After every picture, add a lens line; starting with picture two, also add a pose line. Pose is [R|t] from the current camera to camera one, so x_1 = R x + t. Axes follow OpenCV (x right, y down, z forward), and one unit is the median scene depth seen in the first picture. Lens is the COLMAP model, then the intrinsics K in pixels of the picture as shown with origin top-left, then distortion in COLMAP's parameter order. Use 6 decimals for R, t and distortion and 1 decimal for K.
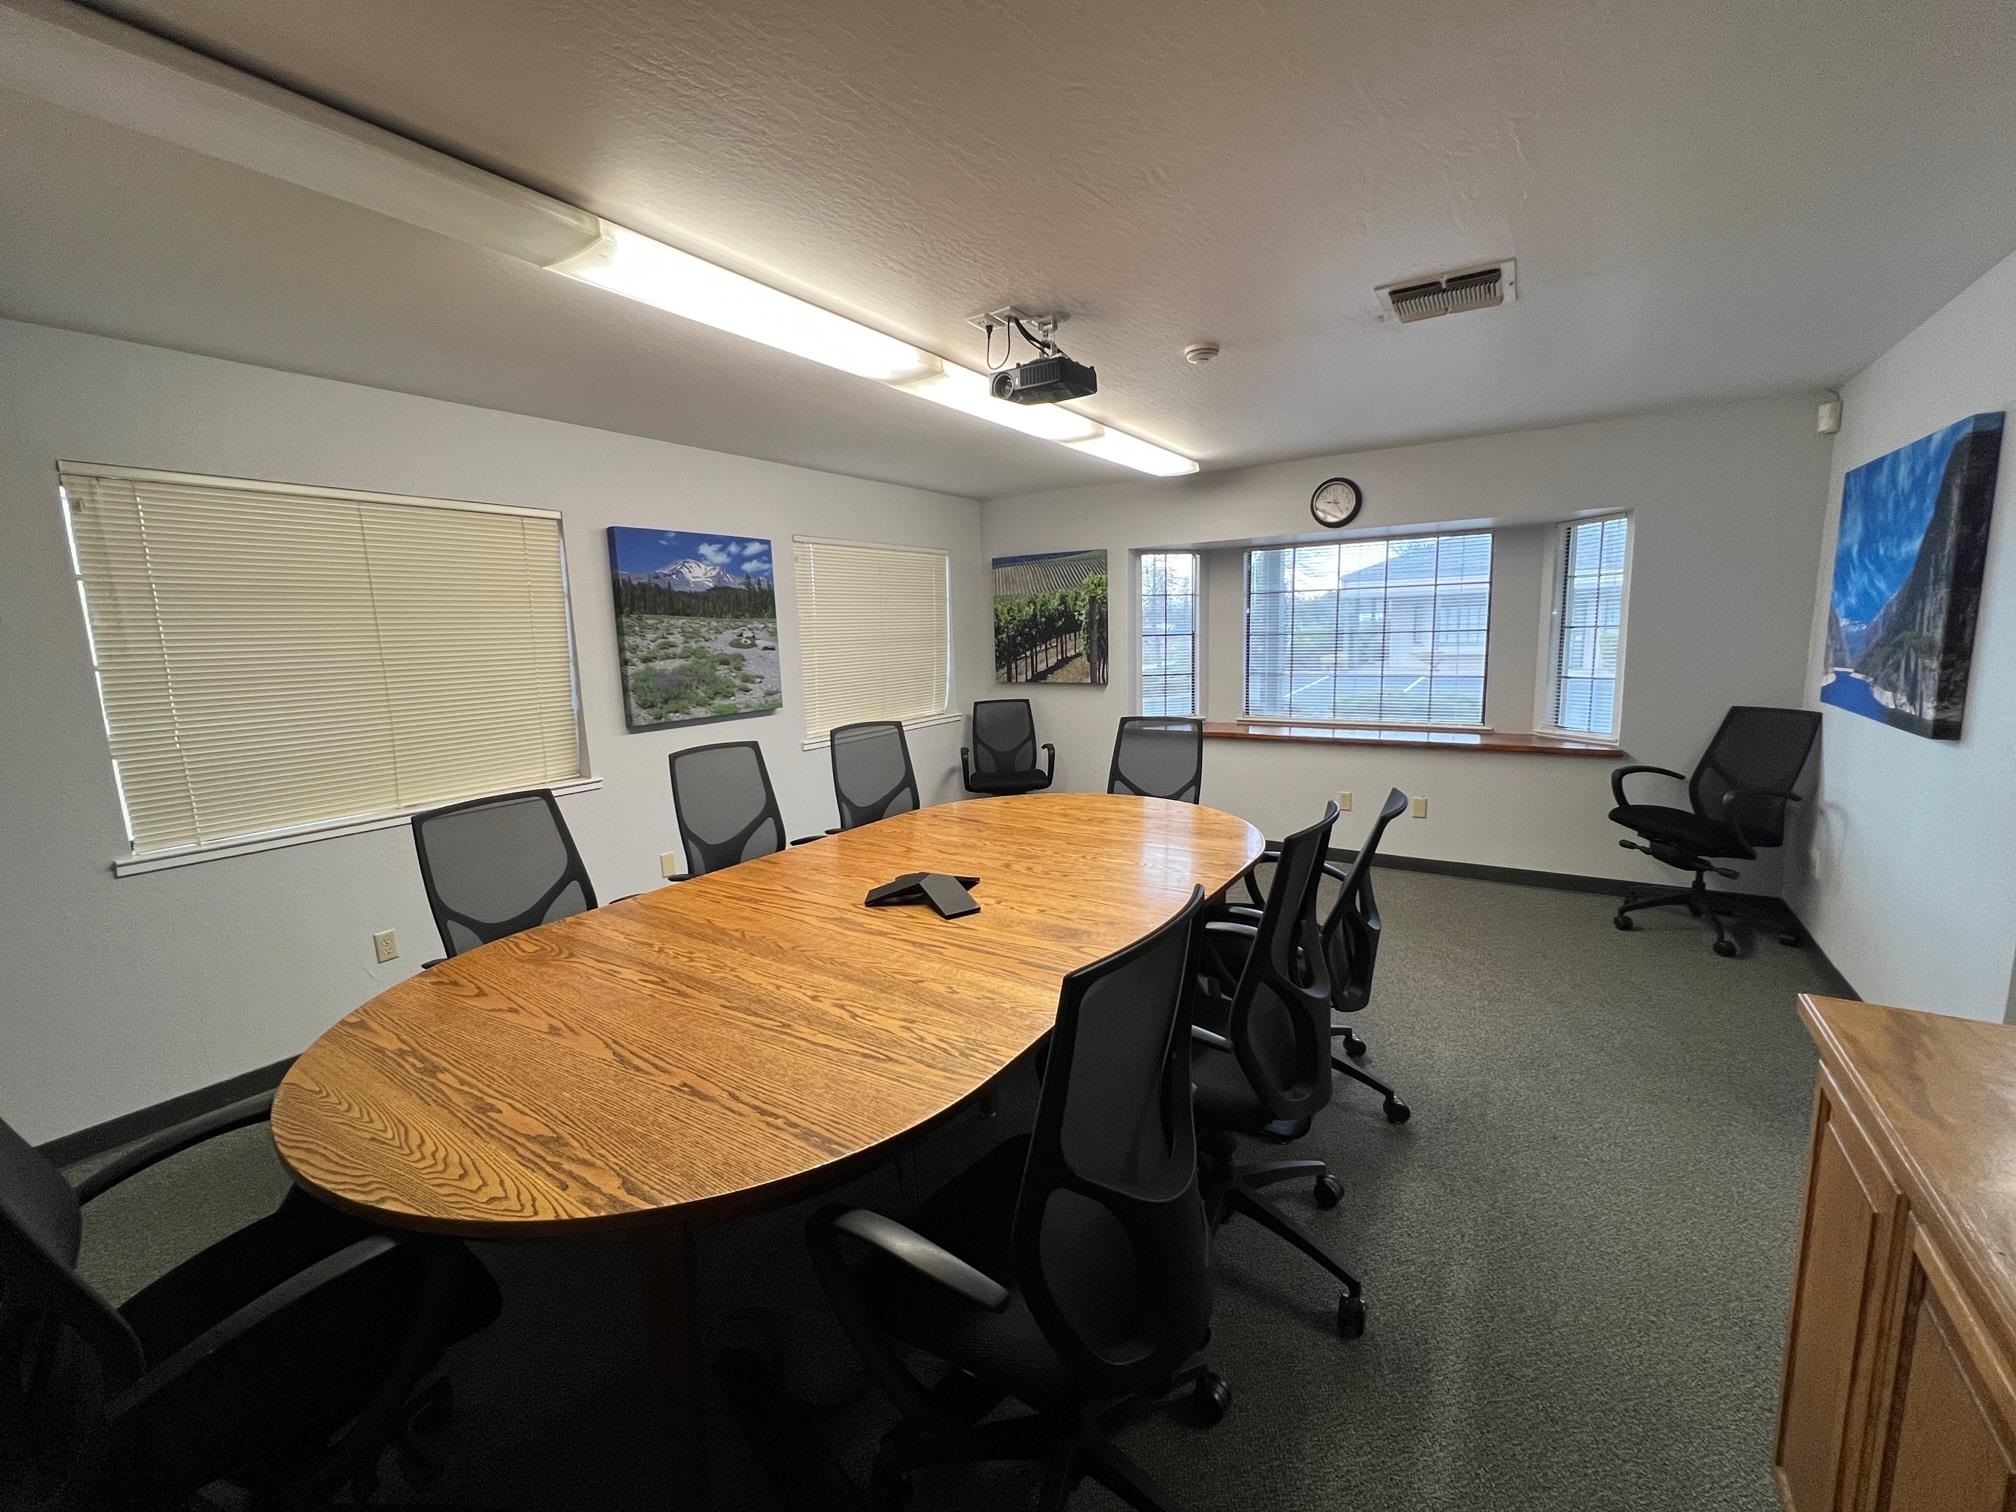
lens RADIAL K [[844.2, 0, 1008.0], [0, 844.2, 756.0], [0, 0, 1]] dist [-0.004132, 0.000264]
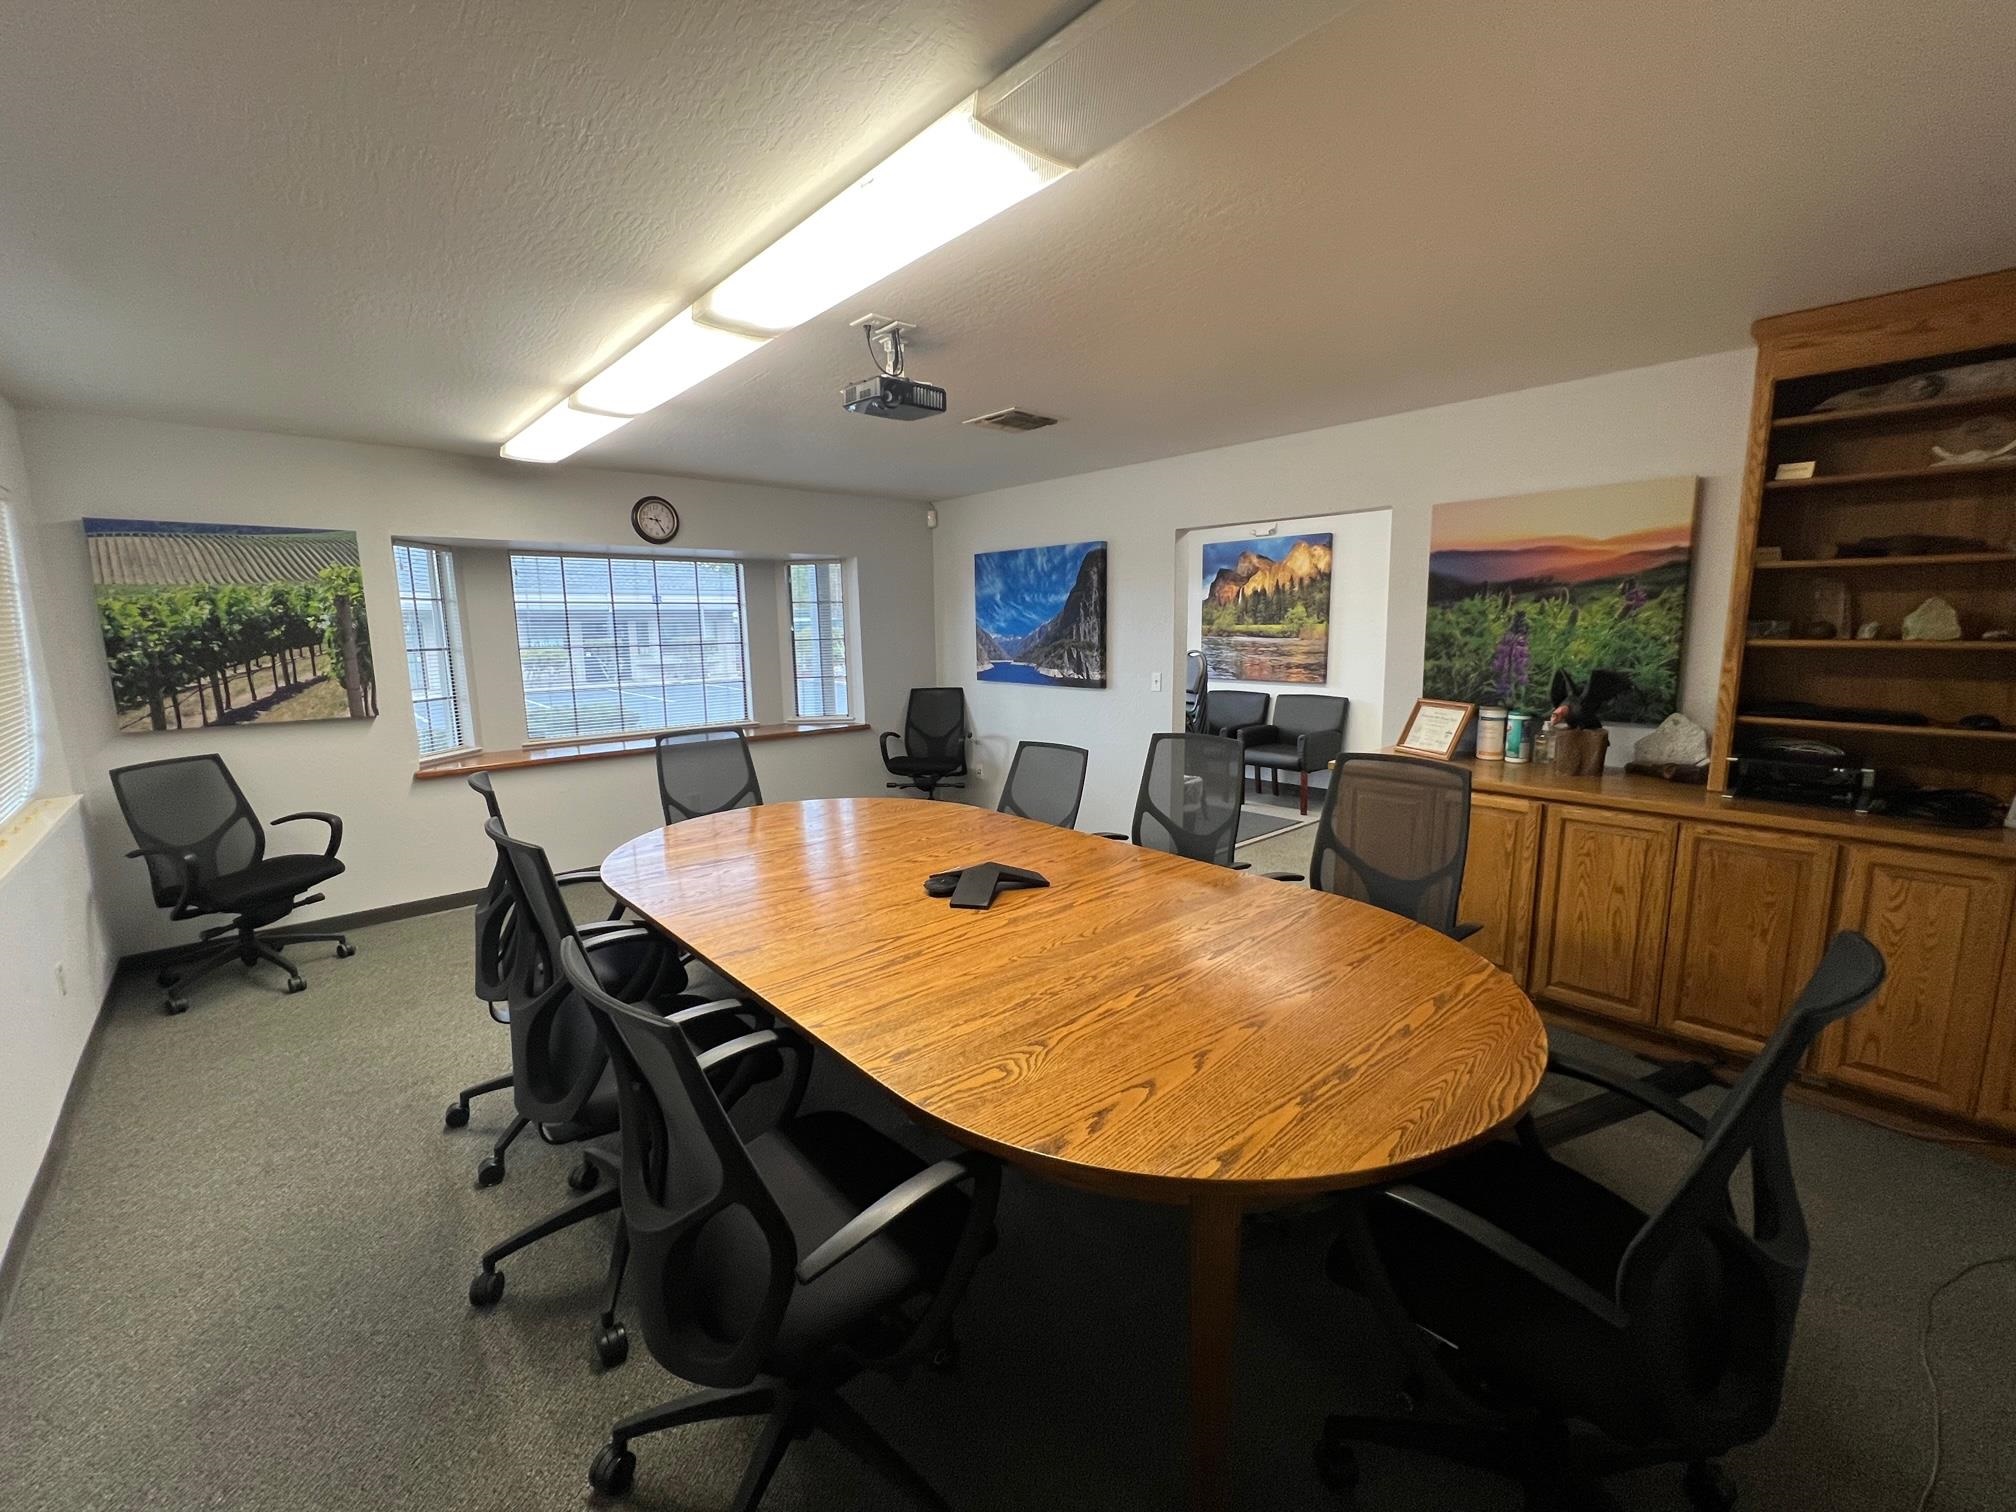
lens RADIAL K [[844.2, 0, 1008.0], [0, 844.2, 756.0], [0, 0, 1]] dist [-0.004132, 0.000264]
pose [[0.244126, -0.124680, 0.961695, -0.450144], [0.153063, 0.984224, 0.088746, -0.033070], [-0.957588, 0.125534, 0.259358, 0.292862]]
